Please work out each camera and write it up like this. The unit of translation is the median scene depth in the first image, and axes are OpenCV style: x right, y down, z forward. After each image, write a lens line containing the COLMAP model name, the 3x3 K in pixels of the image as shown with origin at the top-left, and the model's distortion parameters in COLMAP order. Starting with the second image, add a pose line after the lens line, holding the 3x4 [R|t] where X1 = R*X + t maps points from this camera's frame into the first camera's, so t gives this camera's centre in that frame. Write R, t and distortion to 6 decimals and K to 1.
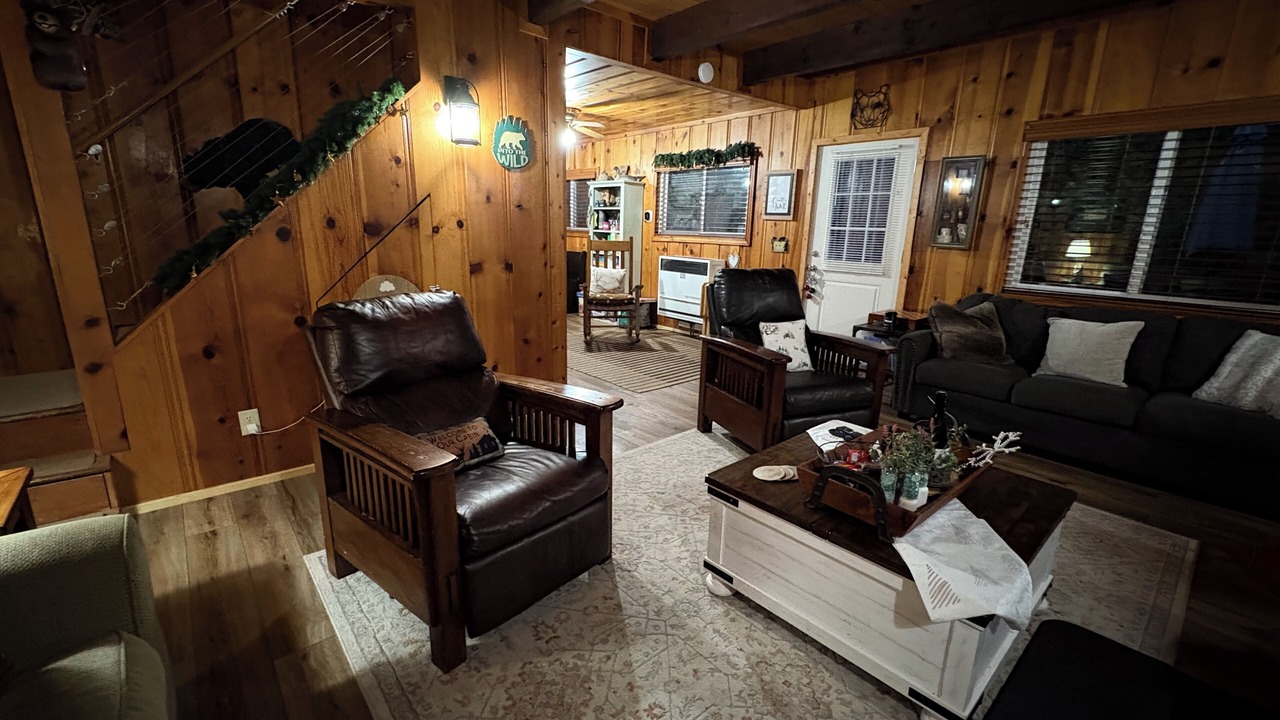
lens RADIAL K [[531.3, 0, 641.8], [0, 531.3, 358.4], [0, 0, 1]] dist [0.001558, 0.000174]
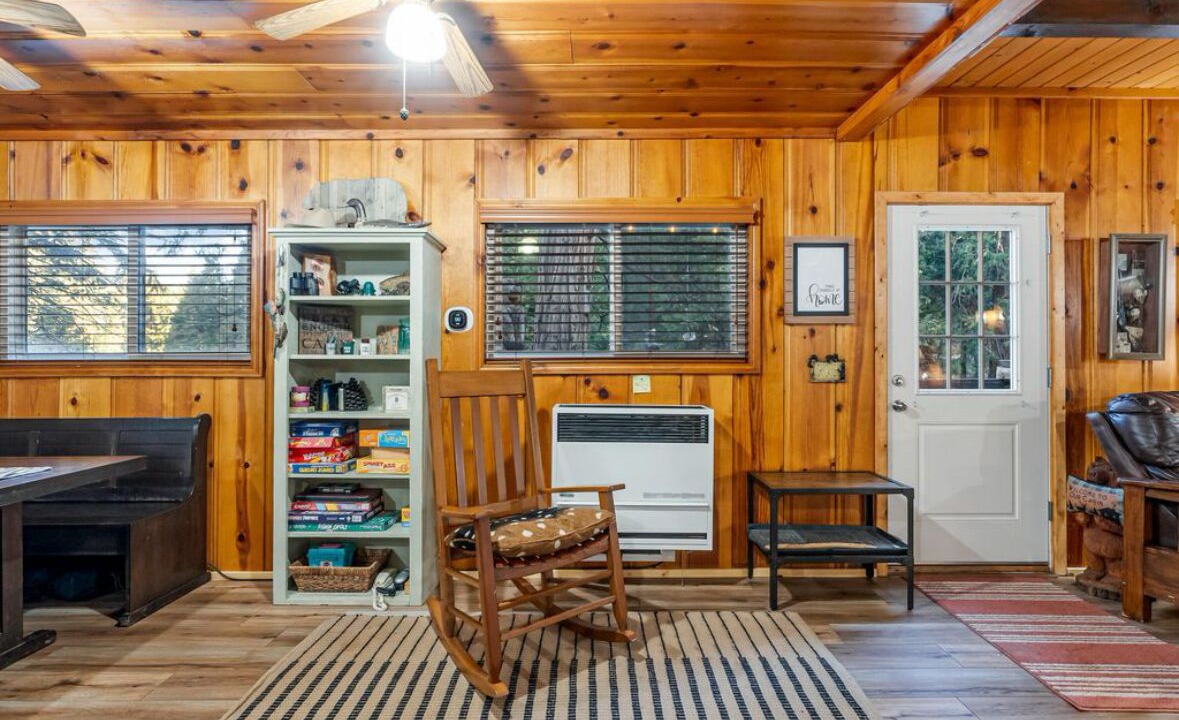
lens RADIAL K [[548.1, 0, 594.9], [0, 548.1, 358.5], [0, 0, 1]] dist [-0.002980, 0.001112]
pose [[0.656793, -0.028738, 0.753523, -0.338843], [0.199651, 0.970240, -0.137019, -0.207919], [-0.727160, 0.240435, 0.642985, 0.866013]]
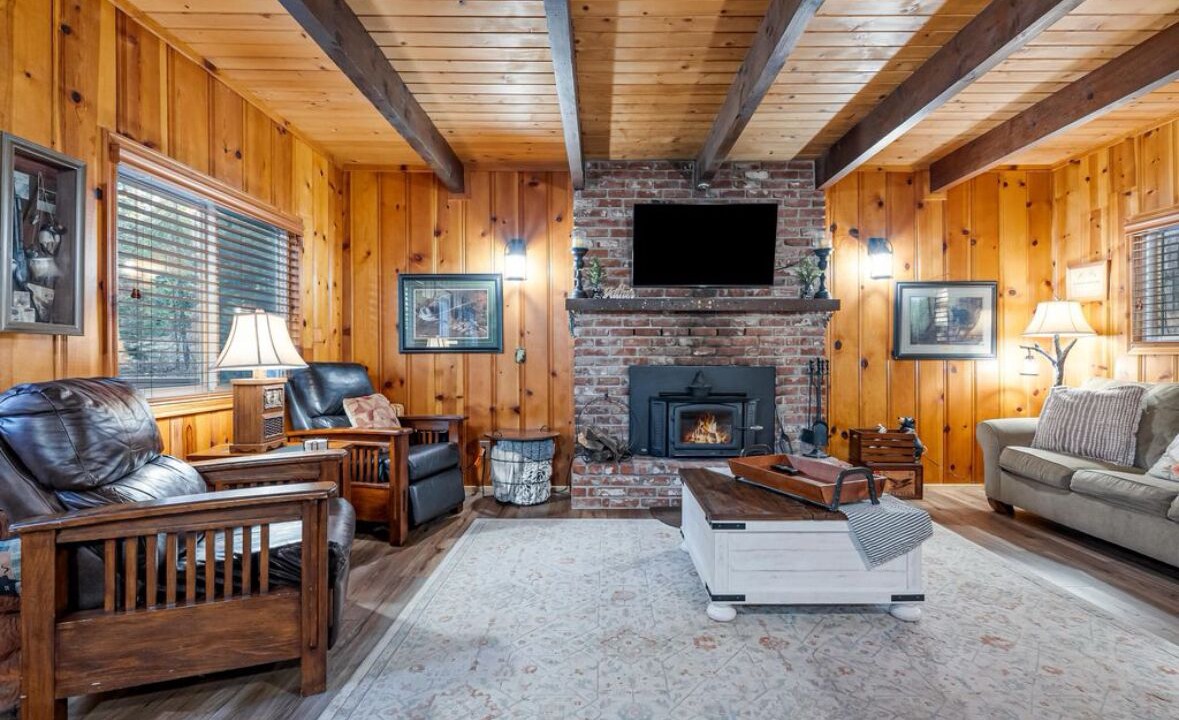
lens RADIAL K [[548.1, 0, 595.7], [0, 548.1, 354.5], [0, 0, 1]] dist [-0.002980, 0.001112]
pose [[-0.746769, -0.028926, 0.664455, -0.081130], [0.140922, 0.969488, 0.200585, -0.179759], [-0.649983, 0.243426, -0.719907, 0.850791]]
